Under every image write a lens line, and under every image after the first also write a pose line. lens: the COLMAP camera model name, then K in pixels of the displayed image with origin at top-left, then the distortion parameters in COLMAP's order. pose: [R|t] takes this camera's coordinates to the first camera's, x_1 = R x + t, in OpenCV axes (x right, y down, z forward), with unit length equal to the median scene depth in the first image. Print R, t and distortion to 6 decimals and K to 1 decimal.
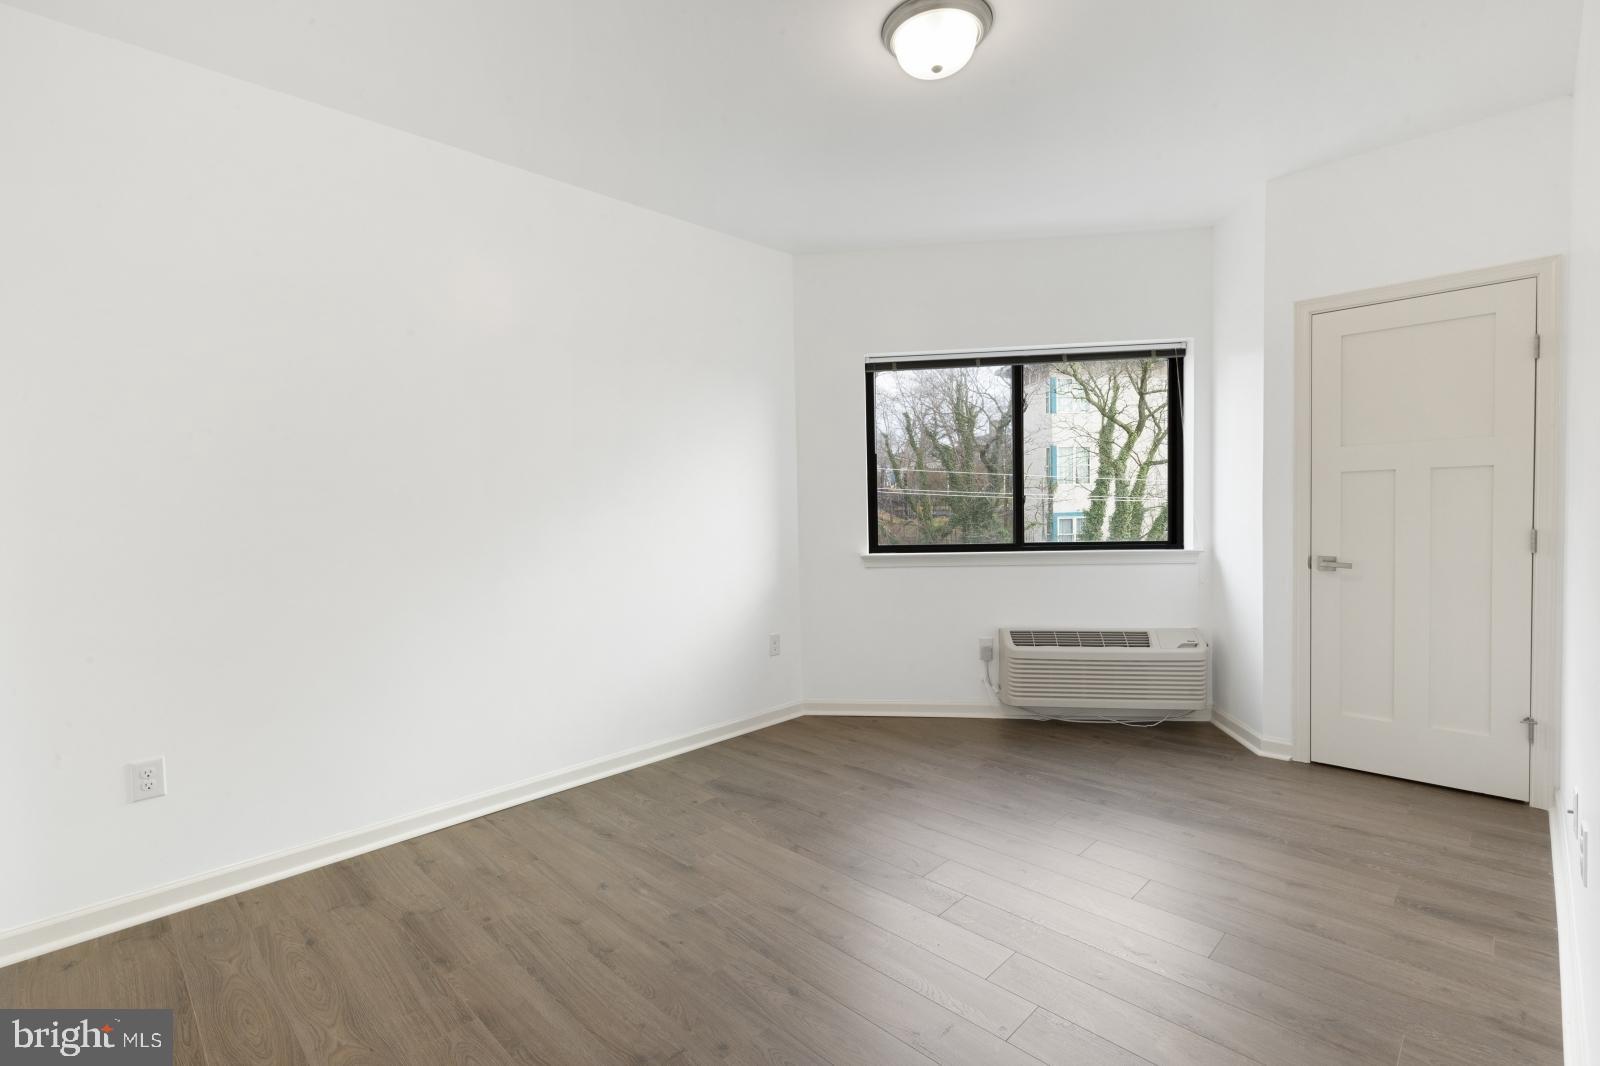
lens RADIAL K [[722.5, 0, 799.7], [0, 722.5, 526.2], [0, 0, 1]] dist [0.003556, -0.000322]
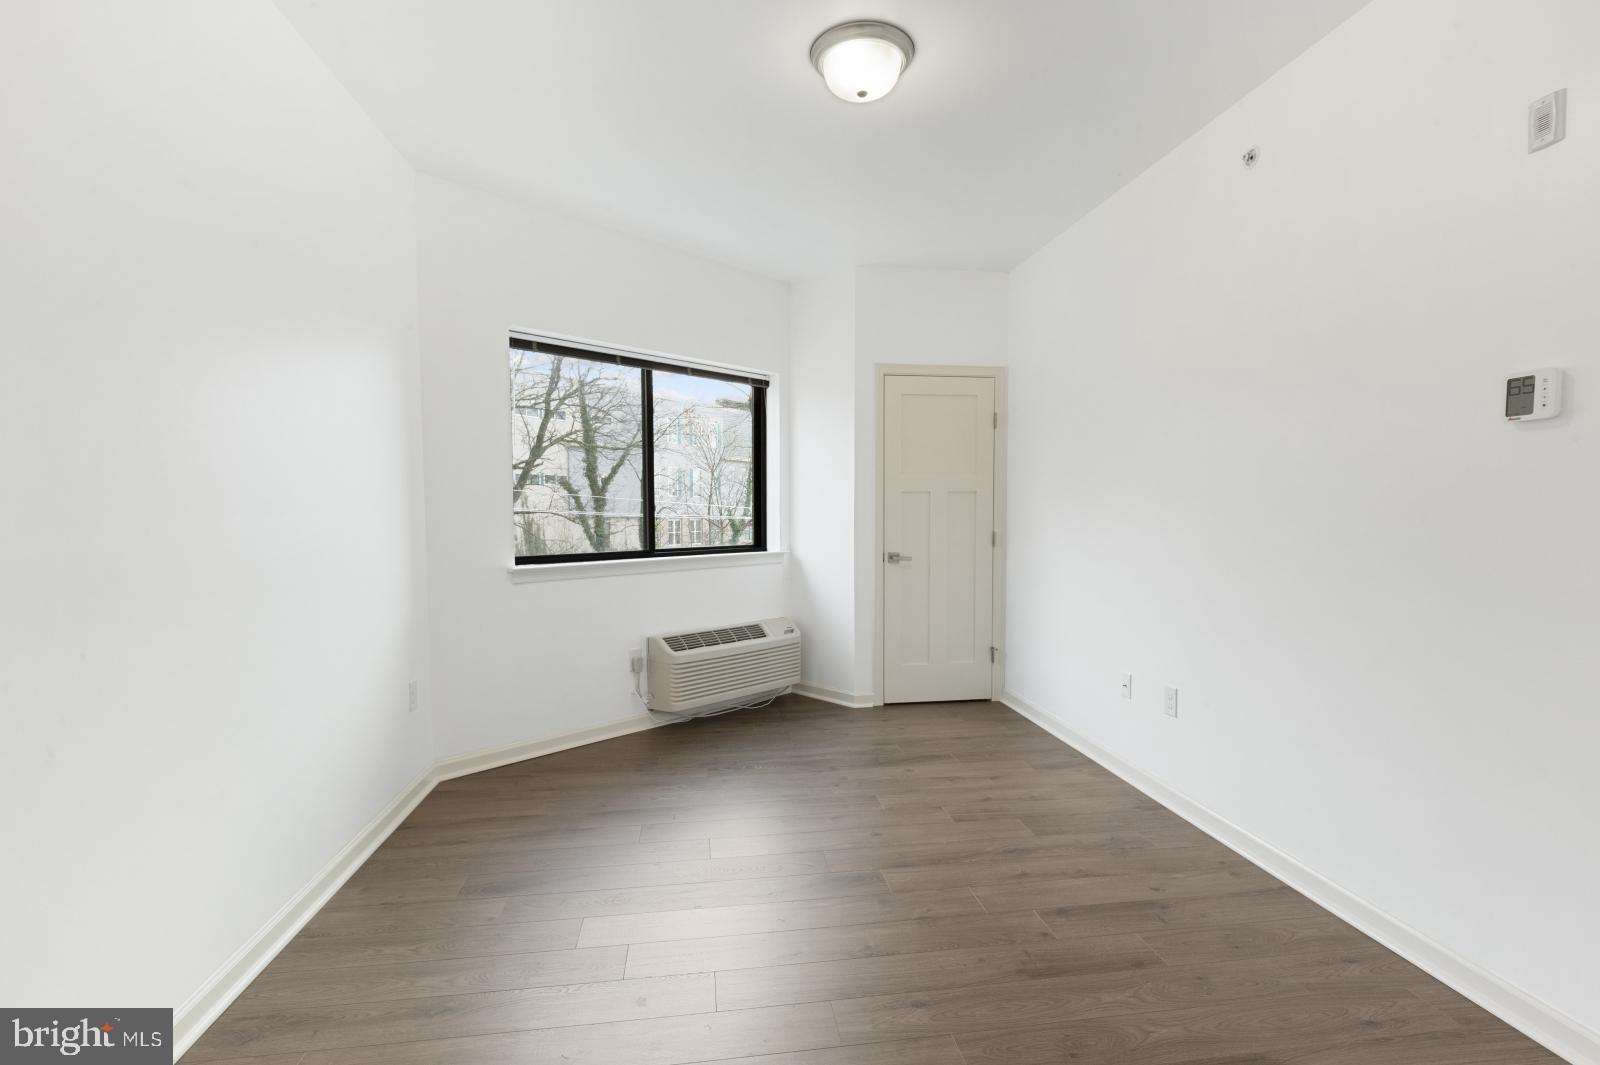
lens RADIAL K [[736.7, 0, 803.1], [0, 736.7, 540.8], [0, 0, 1]] dist [0.003610, -0.000717]
pose [[0.604509, -0.014320, 0.796469, -0.401948], [0.008808, 0.999897, 0.011293, 0.001483], [-0.796549, 0.000189, 0.604574, 0.235897]]
